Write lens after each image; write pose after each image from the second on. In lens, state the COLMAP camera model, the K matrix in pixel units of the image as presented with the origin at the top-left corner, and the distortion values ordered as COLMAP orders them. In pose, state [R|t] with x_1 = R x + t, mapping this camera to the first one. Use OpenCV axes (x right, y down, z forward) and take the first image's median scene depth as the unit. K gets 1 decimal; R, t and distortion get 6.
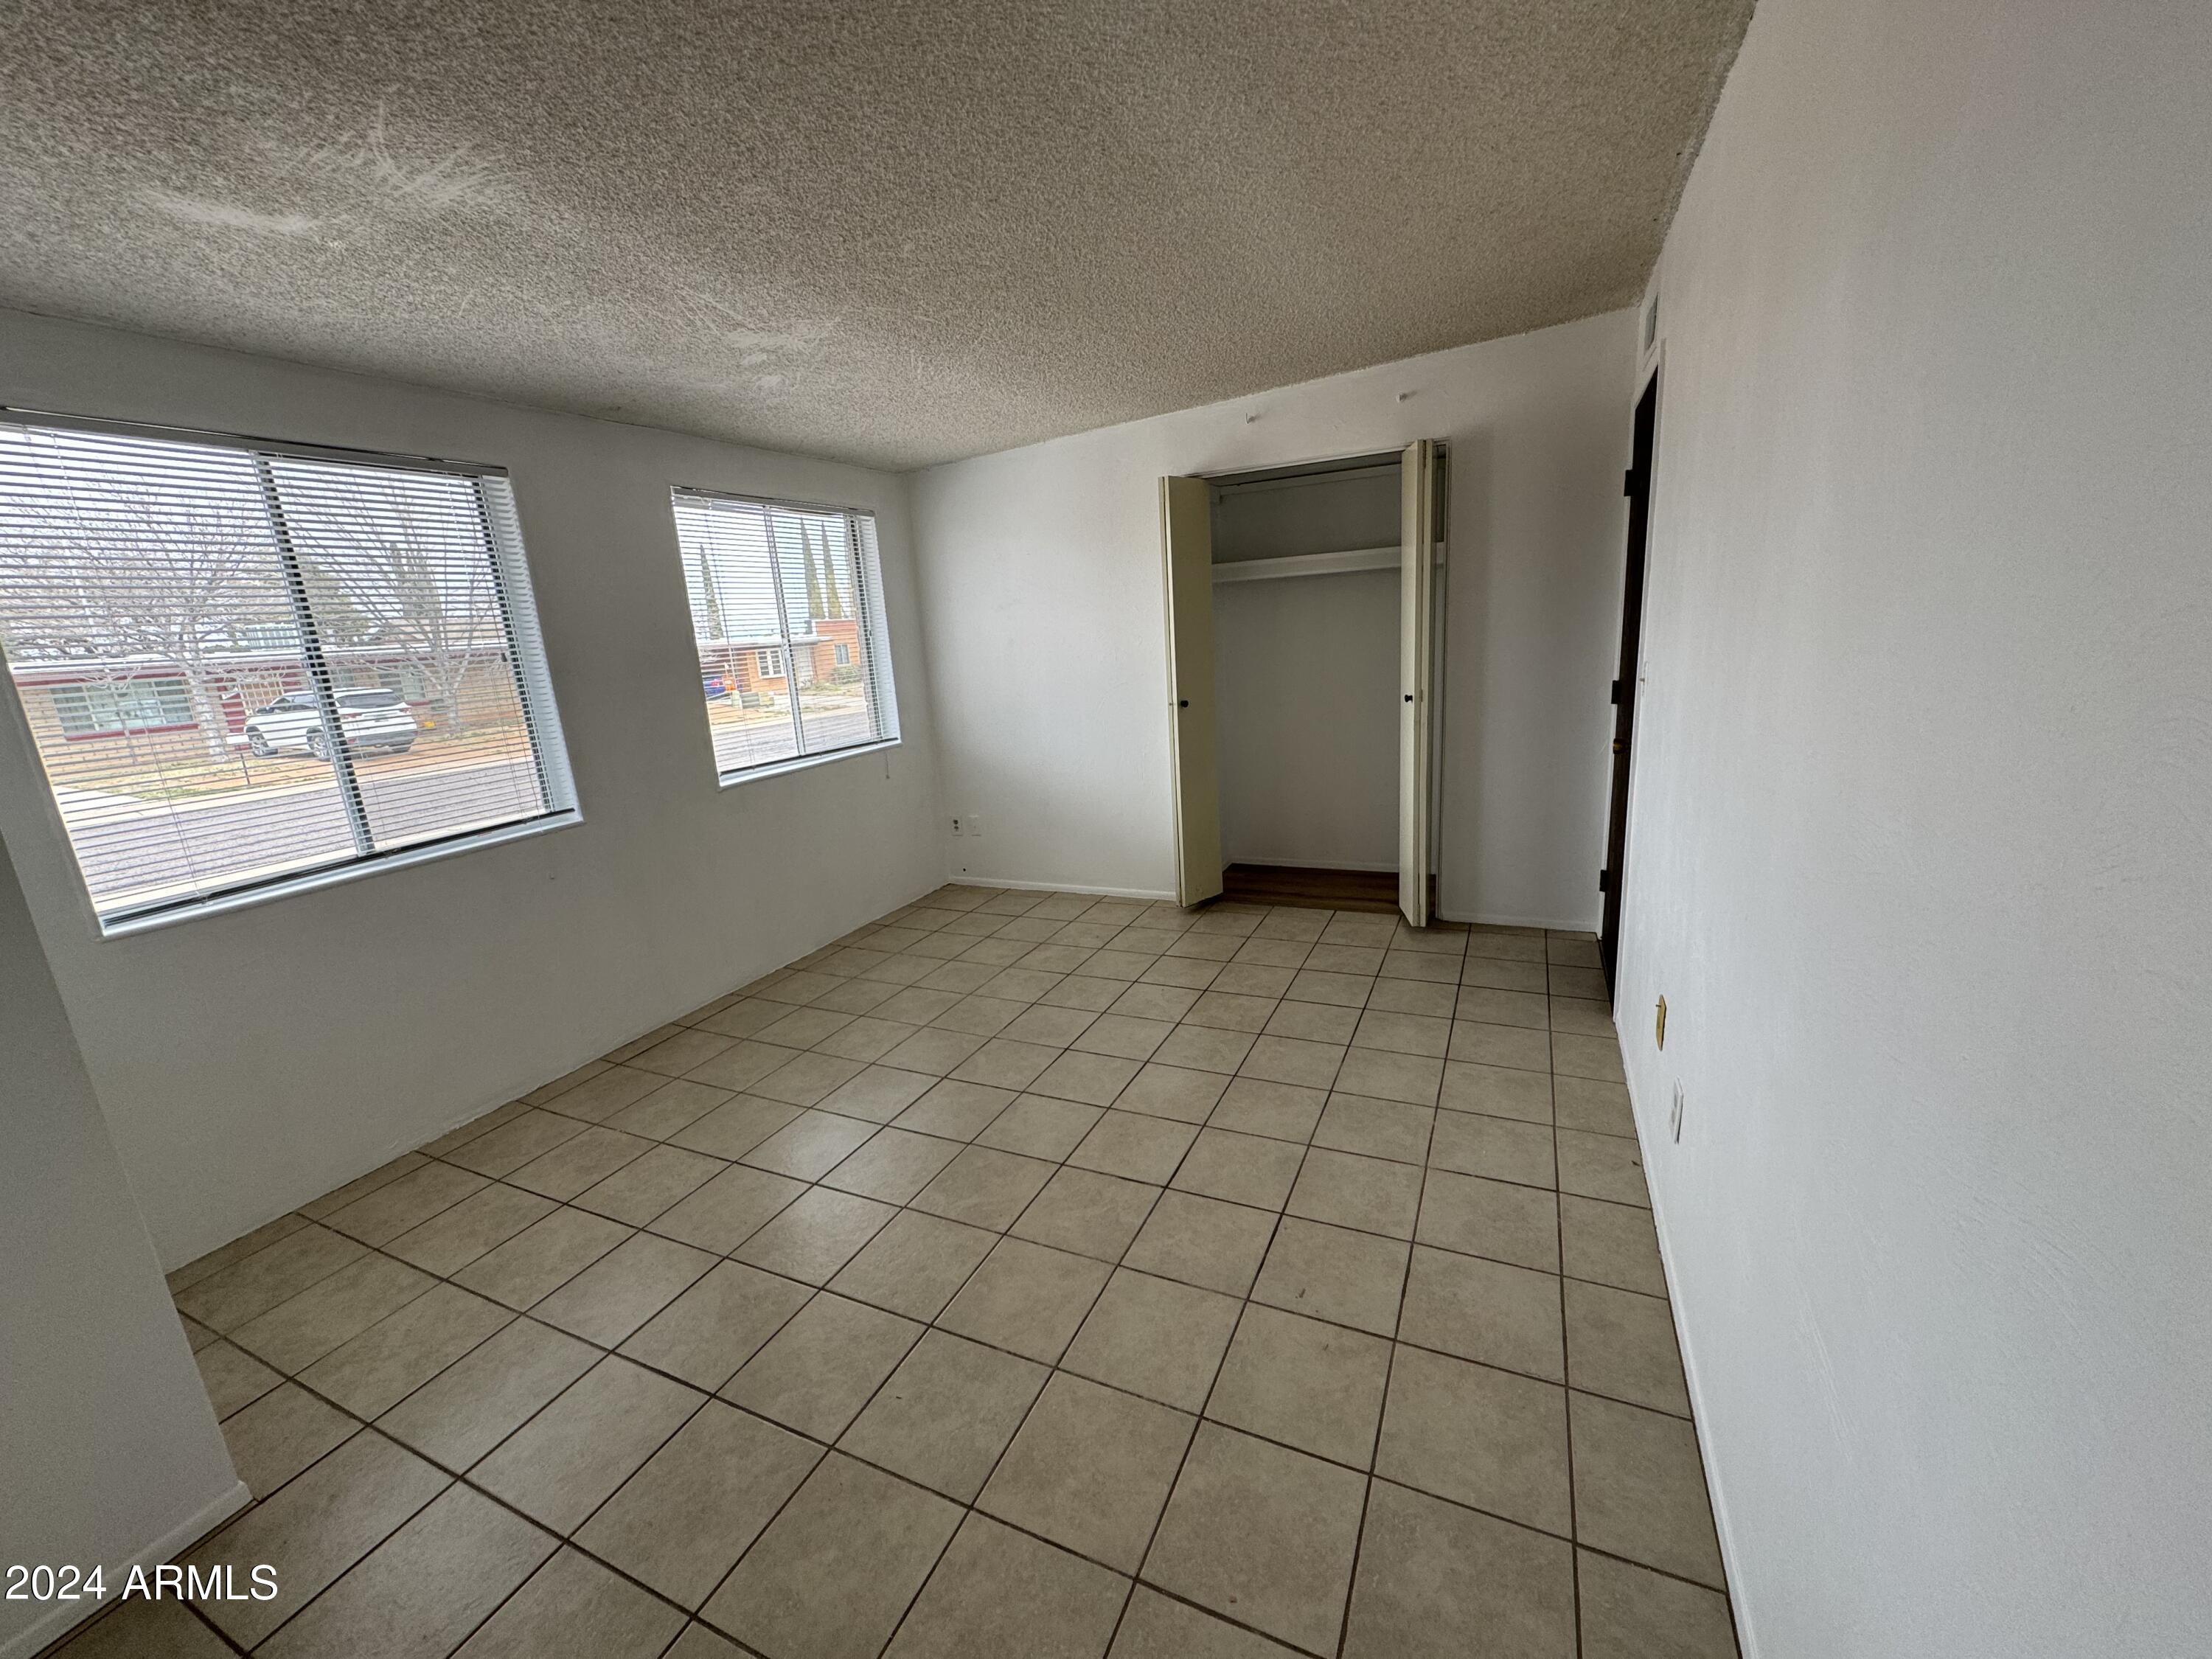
lens RADIAL K [[878.7, 0, 1104.7], [0, 878.7, 833.6], [0, 0, 1]] dist [-0.001624, 0.001259]
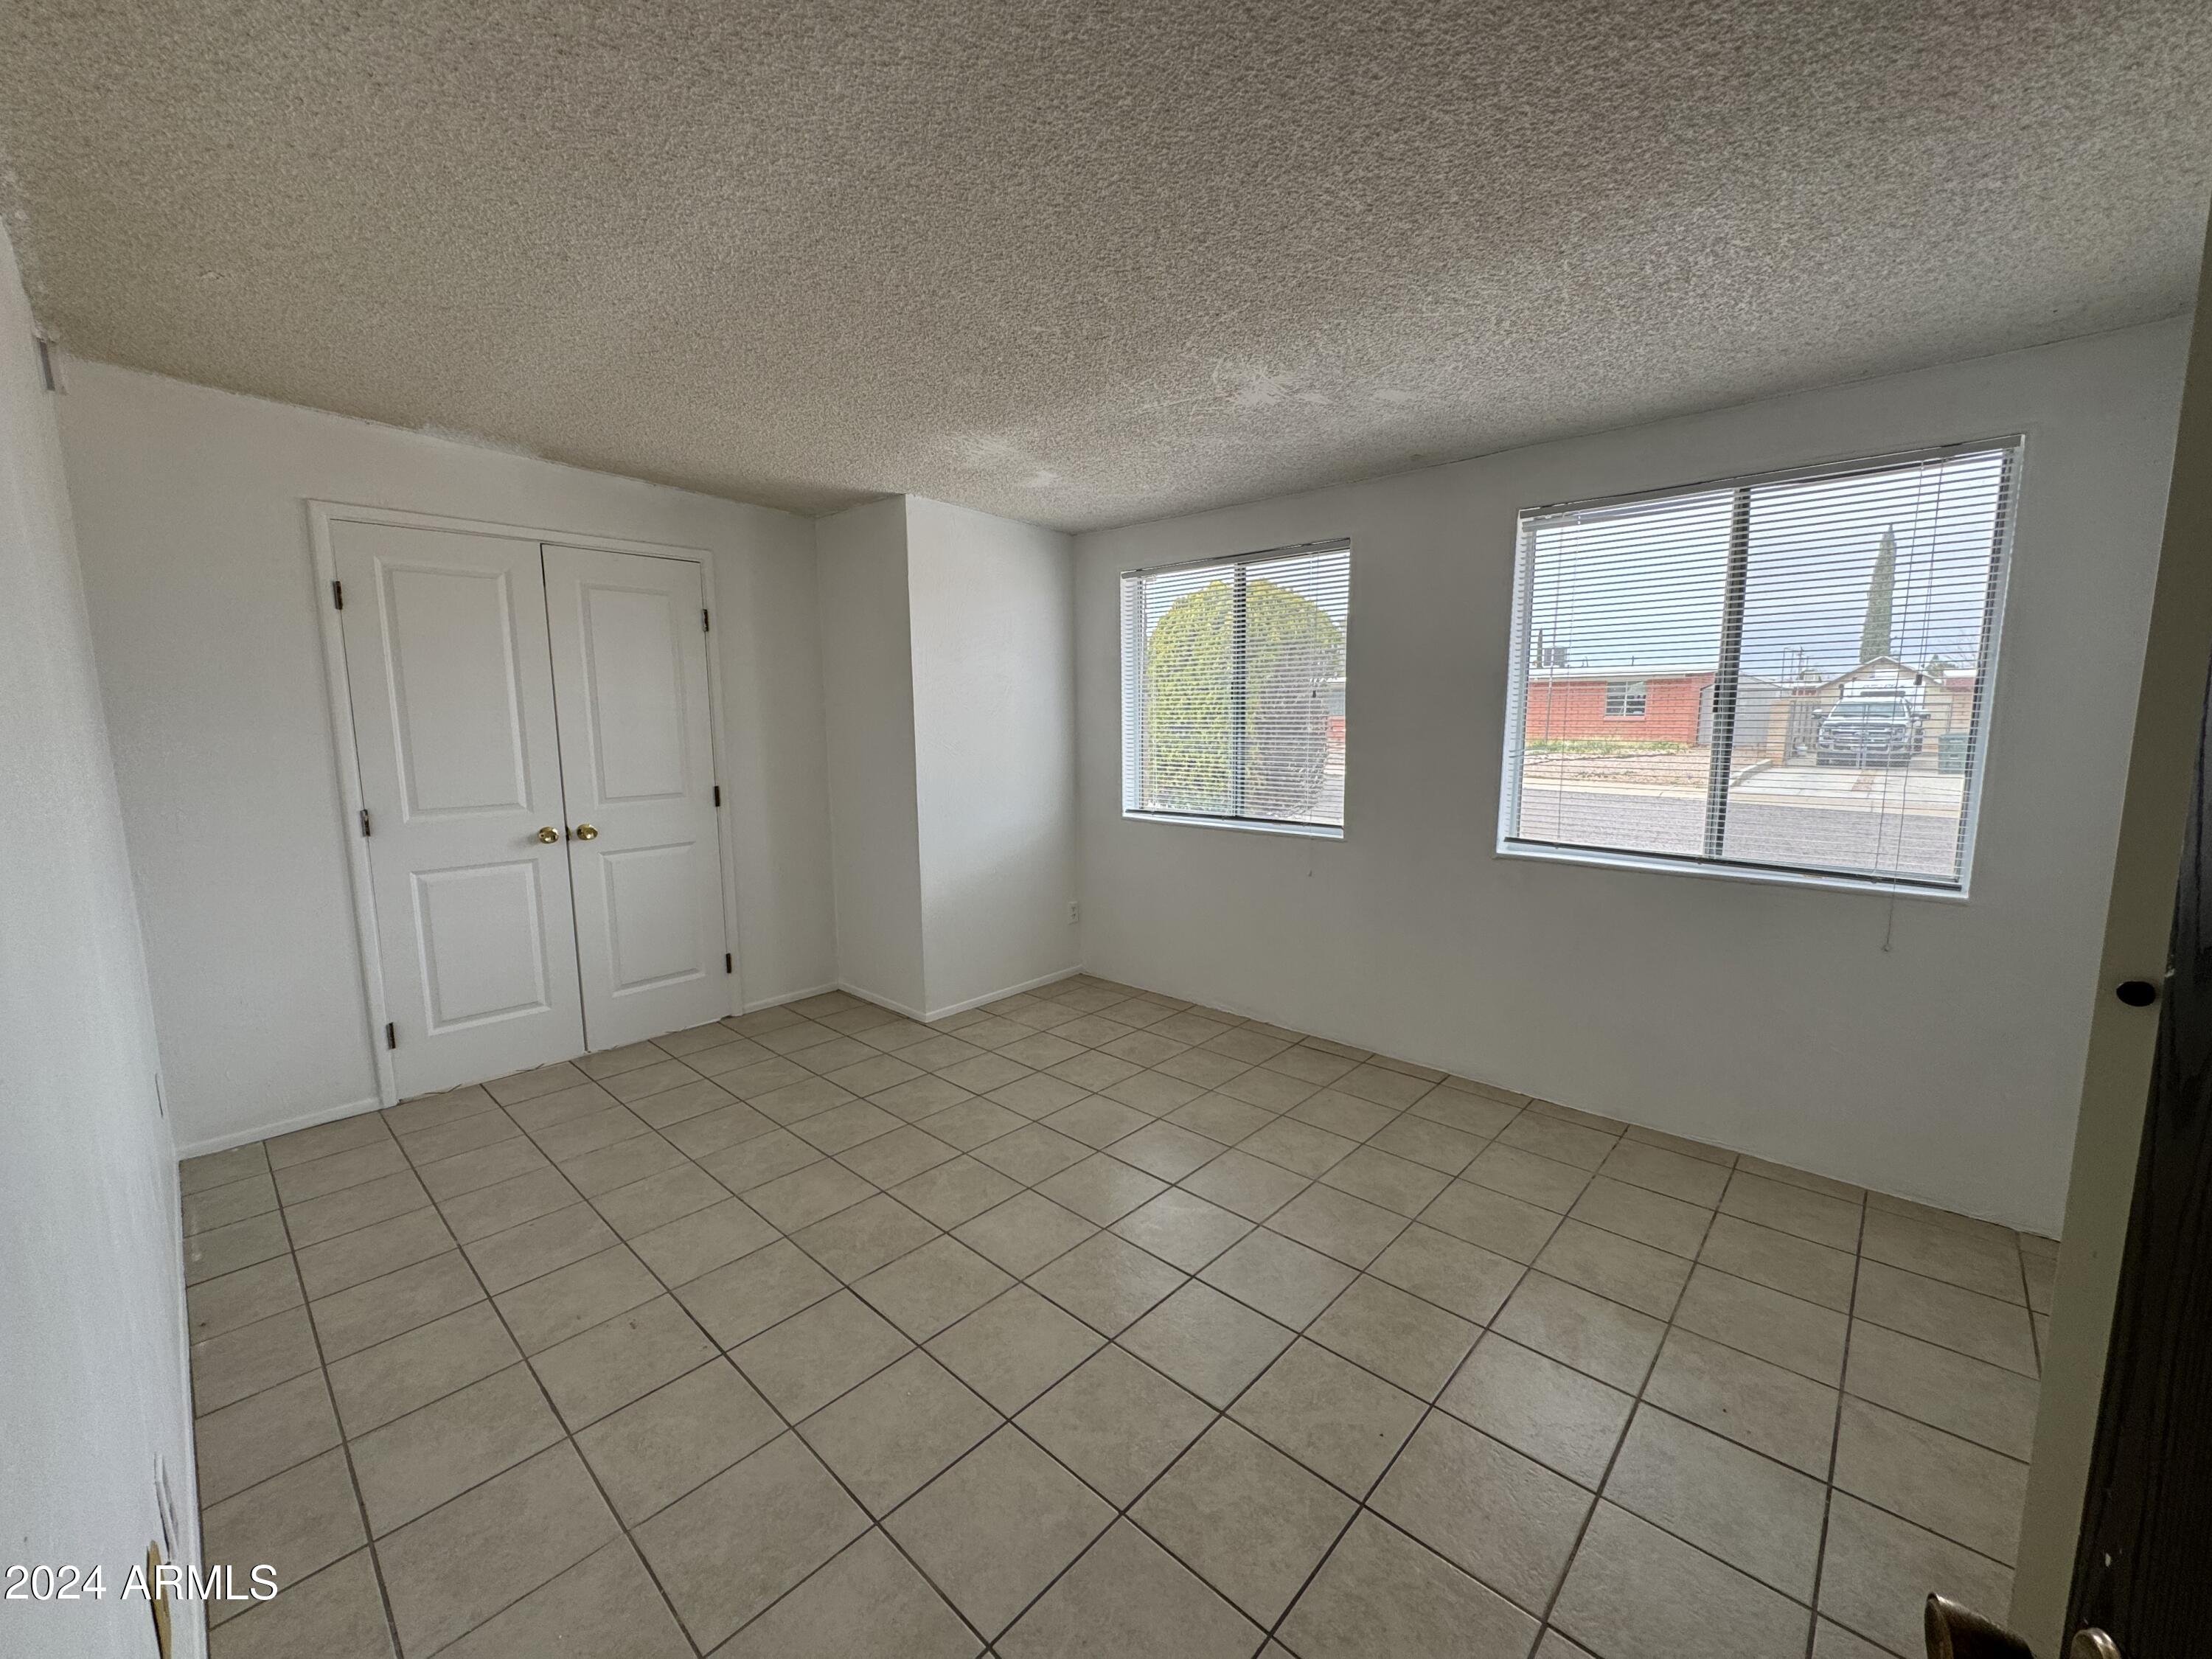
lens RADIAL K [[878.7, 0, 1096.4], [0, 878.7, 826.0], [0, 0, 1]] dist [-0.001624, 0.001259]
pose [[-0.307623, 0.194891, -0.931335, 0.563150], [-0.194678, 0.945202, 0.262095, -0.267048], [0.931380, 0.261937, -0.252825, 0.992058]]
